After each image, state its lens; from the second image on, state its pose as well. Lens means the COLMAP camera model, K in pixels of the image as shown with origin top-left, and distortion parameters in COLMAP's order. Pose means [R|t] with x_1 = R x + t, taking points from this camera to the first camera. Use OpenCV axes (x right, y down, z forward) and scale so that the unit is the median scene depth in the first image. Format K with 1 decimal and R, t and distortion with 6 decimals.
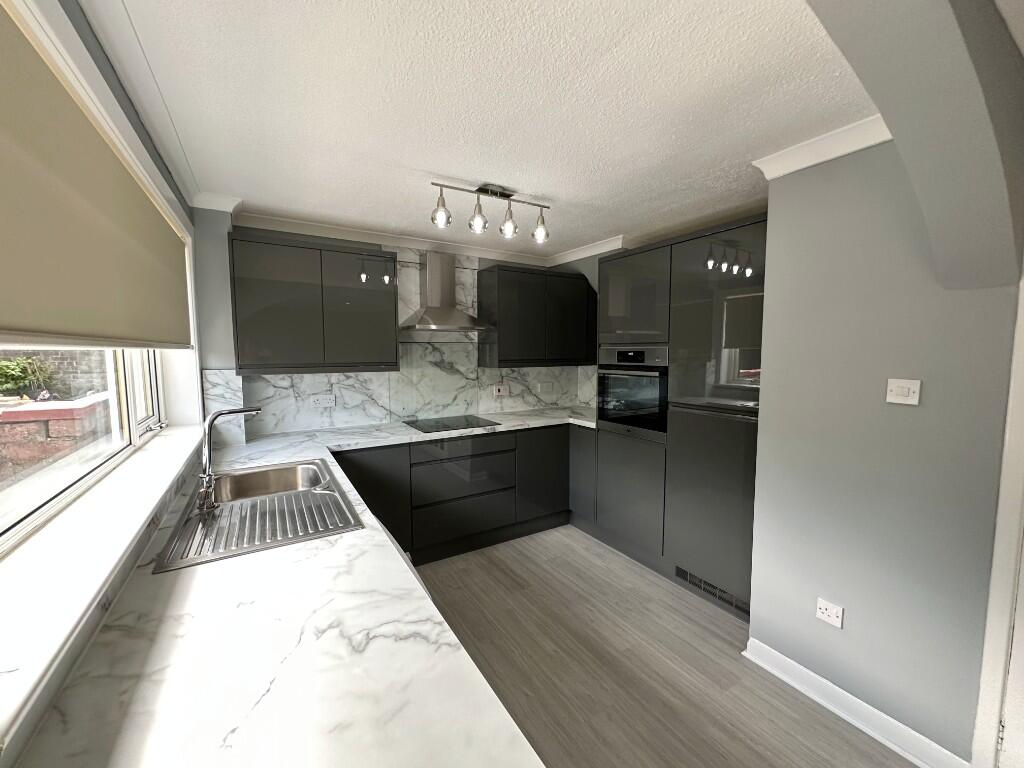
lens RADIAL K [[411.2, 0, 513.5], [0, 411.2, 385.6], [0, 0, 1]] dist [-0.000162, 0.000230]
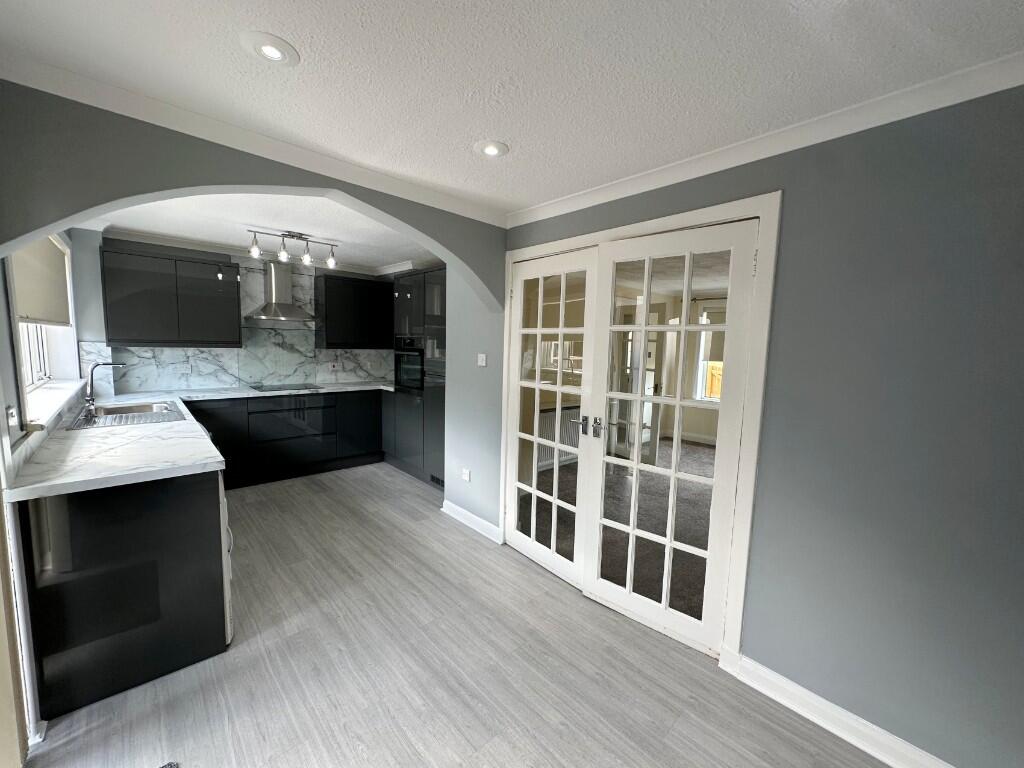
lens RADIAL K [[411.2, 0, 513.0], [0, 411.2, 385.2], [0, 0, 1]] dist [-0.000162, 0.000230]
pose [[0.980563, 0.010219, 0.195939, 0.351206], [-0.013996, 0.999742, 0.017904, 0.052887], [-0.195706, -0.020298, 0.980453, -0.552818]]
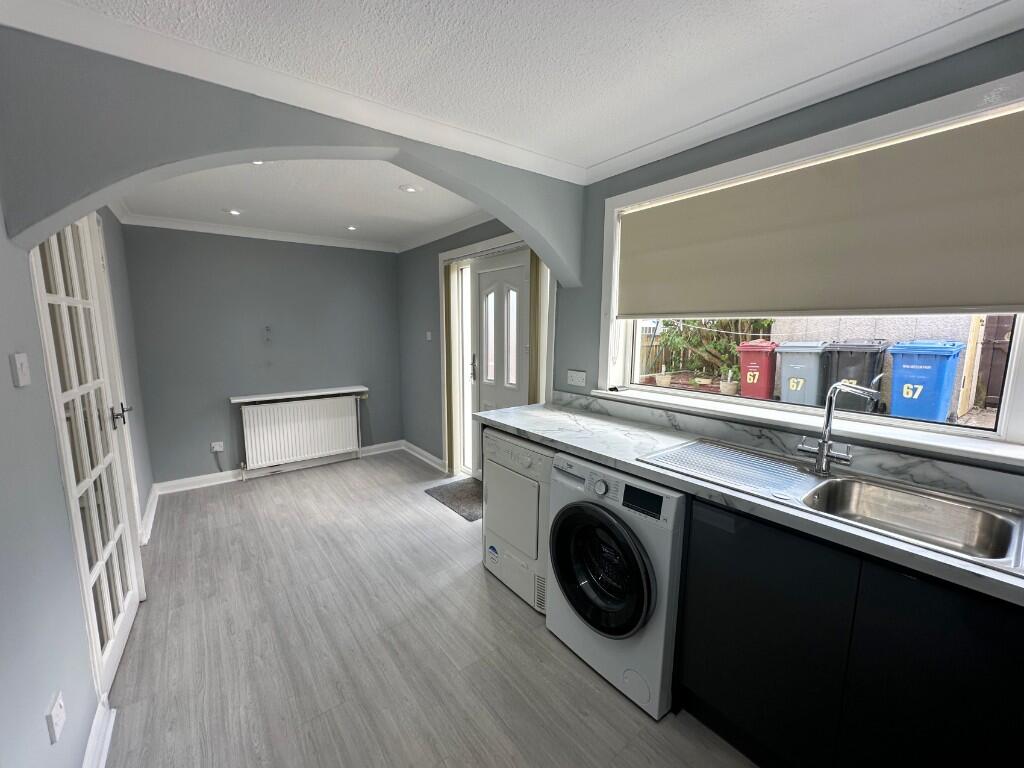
lens RADIAL K [[411.2, 0, 510.2], [0, 411.2, 386.3], [0, 0, 1]] dist [-0.000162, 0.000230]
pose [[-0.994659, 0.014061, -0.102251, 0.060271], [-0.009257, 0.974531, 0.224061, -0.068765], [0.102797, 0.223811, -0.969196, 0.958331]]
